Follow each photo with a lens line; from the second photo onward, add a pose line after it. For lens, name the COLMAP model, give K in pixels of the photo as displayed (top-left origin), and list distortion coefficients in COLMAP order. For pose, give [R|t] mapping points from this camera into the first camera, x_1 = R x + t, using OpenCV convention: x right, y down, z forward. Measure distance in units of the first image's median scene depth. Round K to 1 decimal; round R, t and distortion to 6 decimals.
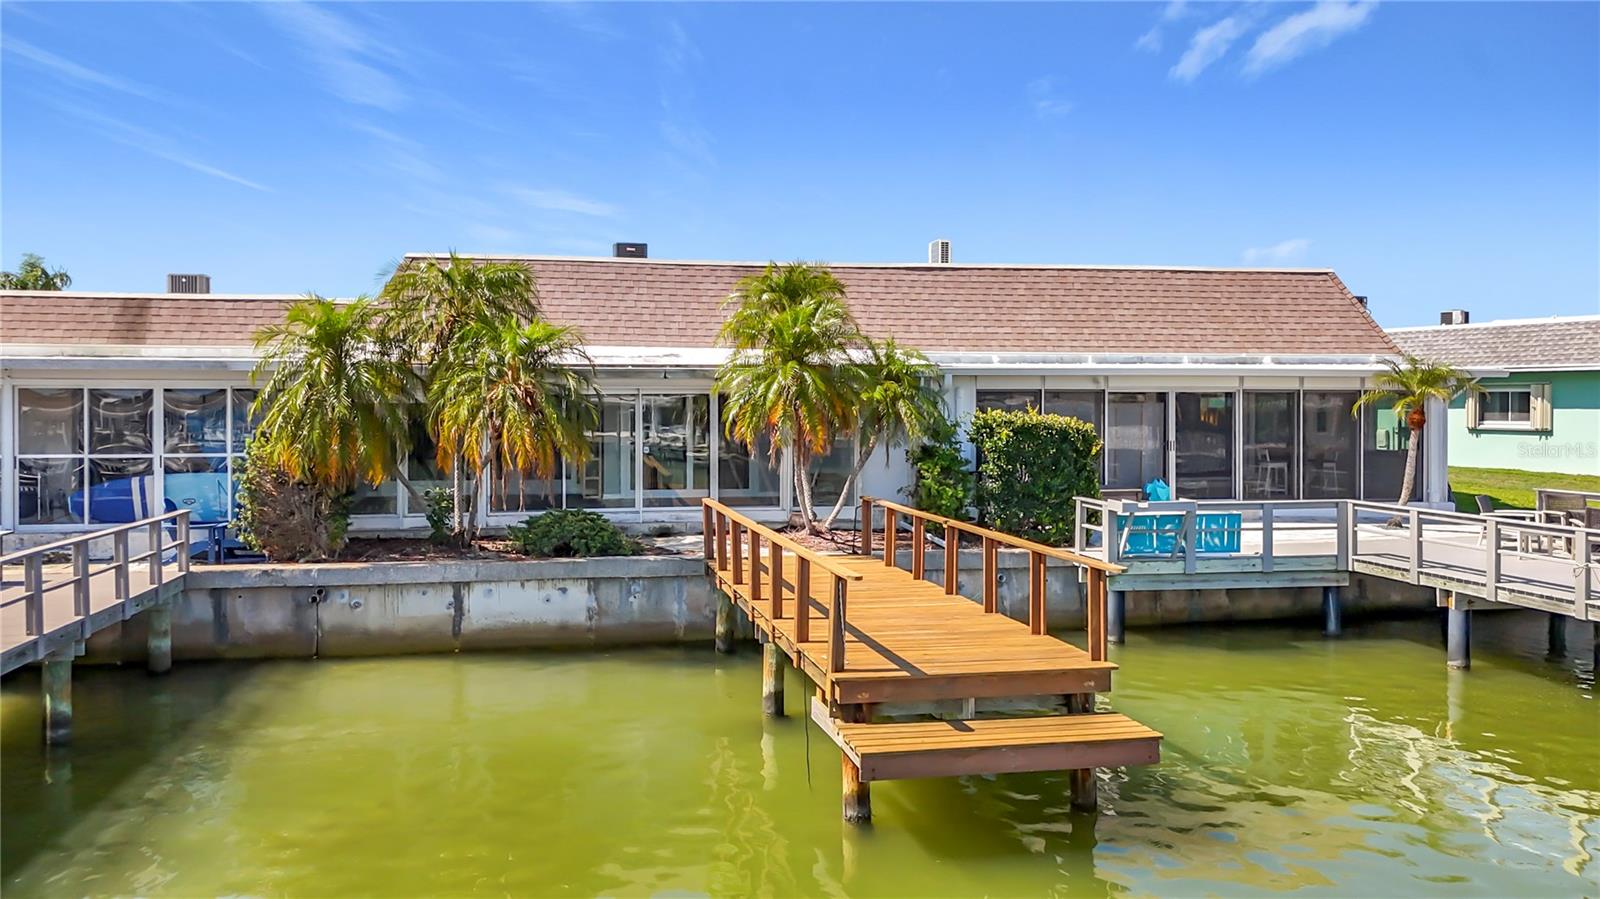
lens RADIAL K [[1262.6, 0, 768.9], [0, 1262.6, 401.6], [0, 0, 1]] dist [0.027554, -0.003488]
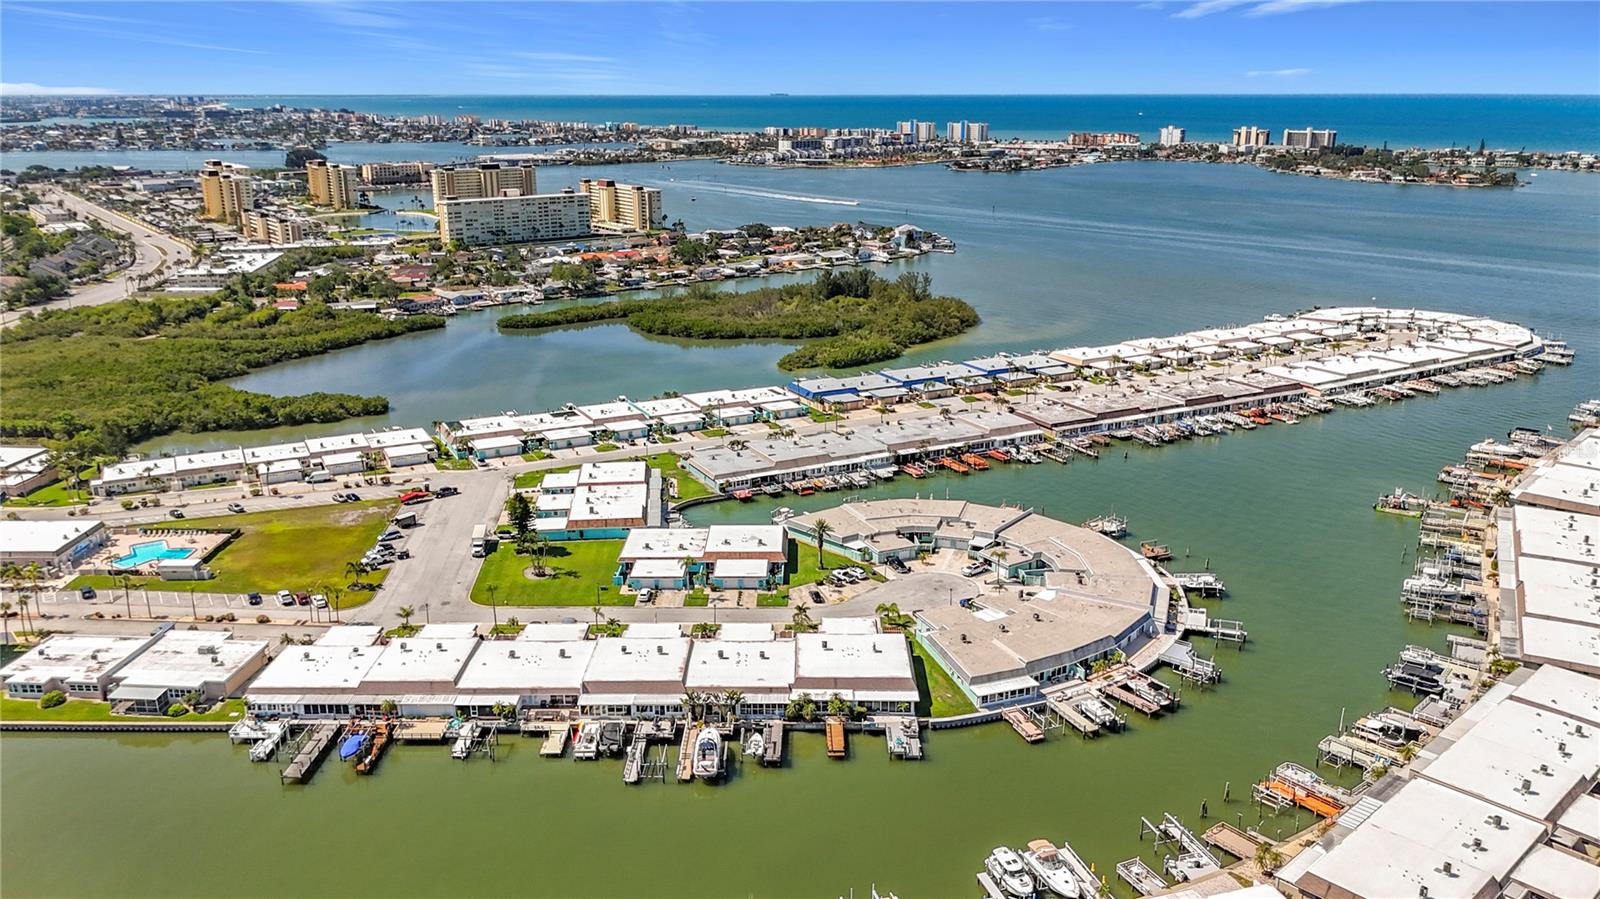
lens RADIAL K [[1208.3, 0, 789.2], [0, 1208.3, 449.5], [0, 0, 1]] dist [0.081385, -0.140744]
pose [[0.982928, 0.049347, -0.177248, 1.345719], [0.003872, 0.957599, 0.288078, -5.058924], [0.183948, -0.283846, 0.941060, -8.085455]]
